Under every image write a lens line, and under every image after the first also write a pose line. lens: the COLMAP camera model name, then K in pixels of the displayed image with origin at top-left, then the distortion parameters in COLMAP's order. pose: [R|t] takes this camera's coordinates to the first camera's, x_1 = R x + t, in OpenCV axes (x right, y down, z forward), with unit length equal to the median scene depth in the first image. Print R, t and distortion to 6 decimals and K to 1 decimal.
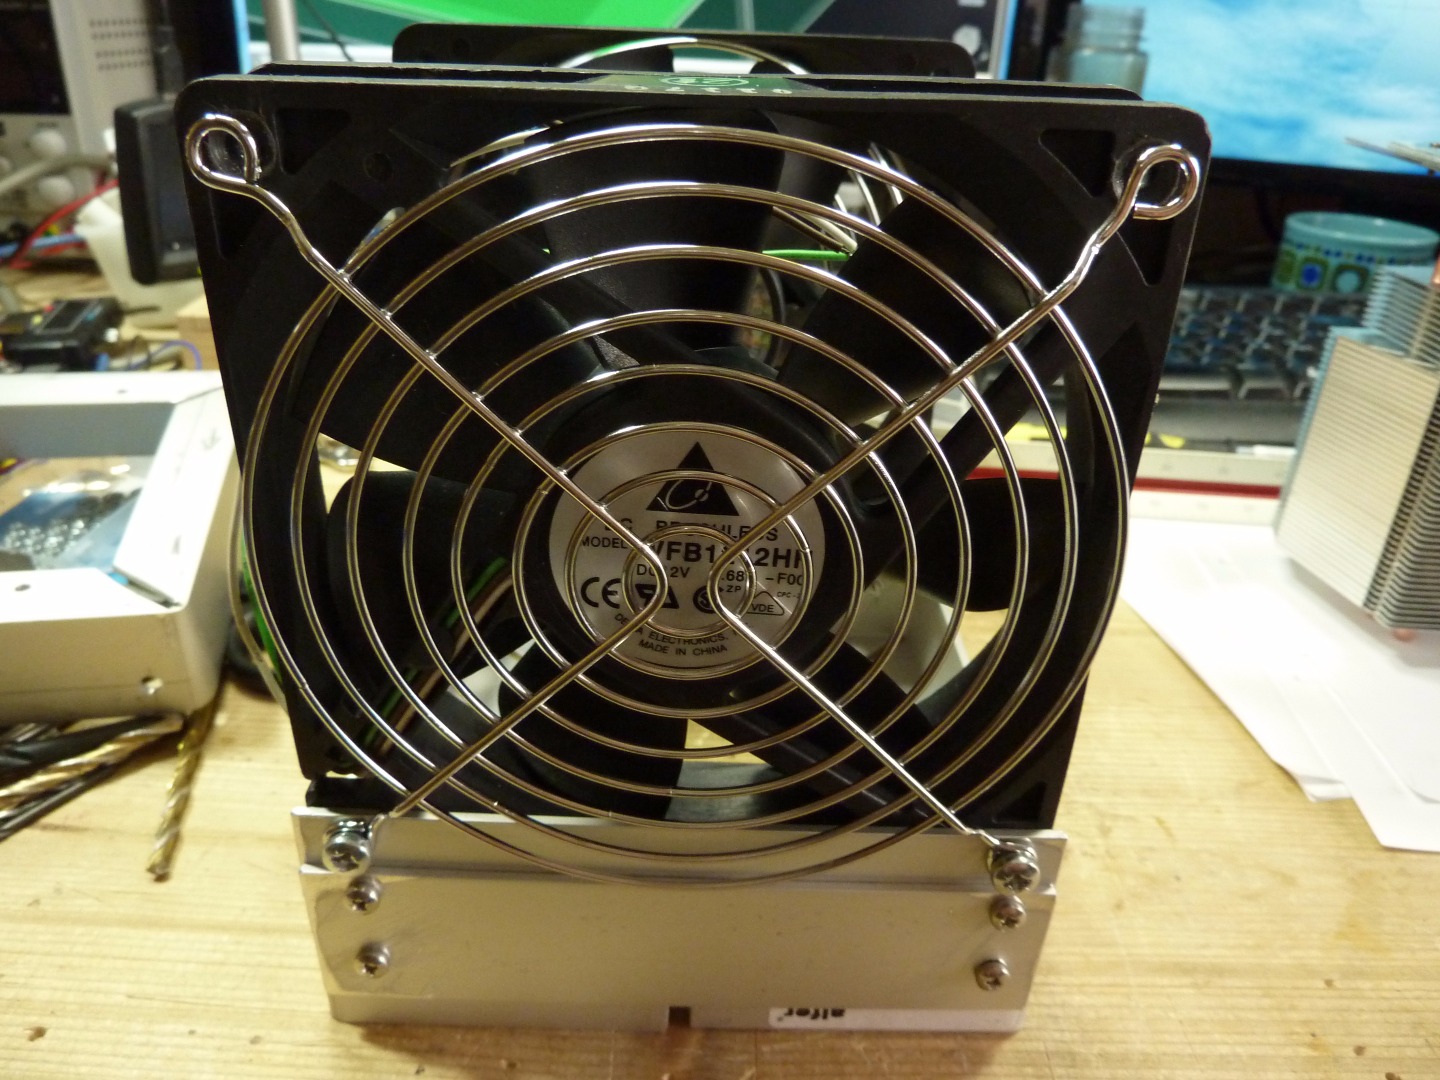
lens RADIAL K [[1045.1, 0, 715.0], [0, 1045.1, 539.5], [0, 0, 1]] dist [-0.040617, 0.001231]
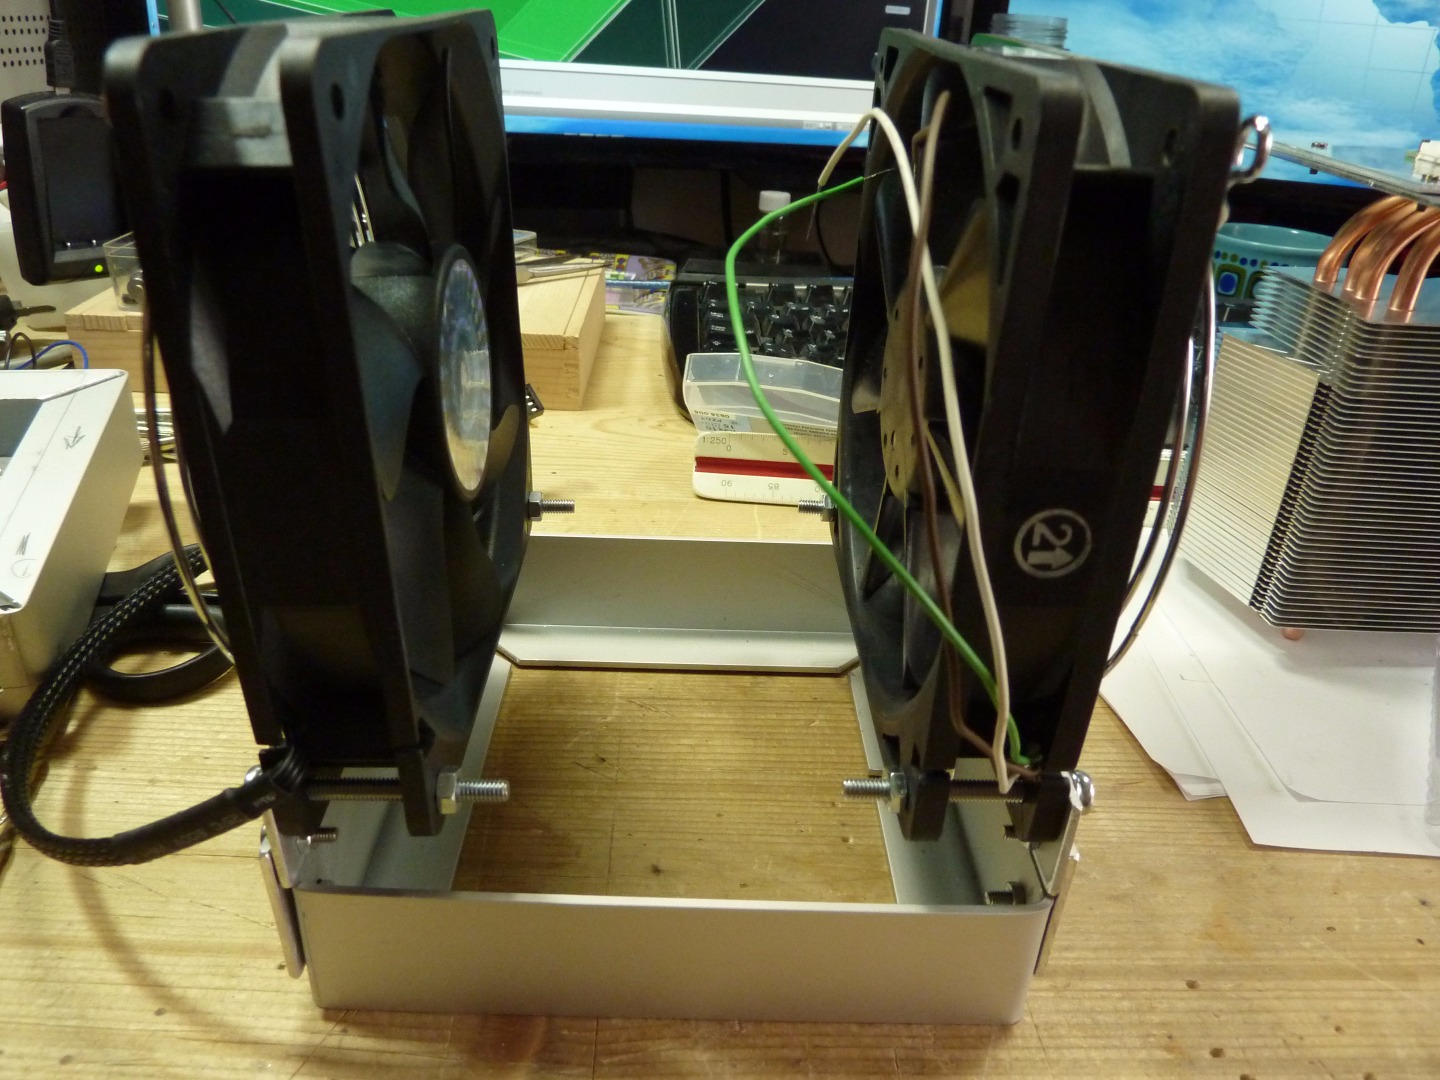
lens RADIAL K [[1045.1, 0, 726.6], [0, 1045.1, 539.5], [0, 0, 1]] dist [-0.040617, 0.001231]
pose [[0.999128, -0.002684, 0.041672, 0.115256], [0.003258, 0.999901, -0.013708, 0.019094], [-0.041631, 0.013831, 0.999037, 0.025396]]
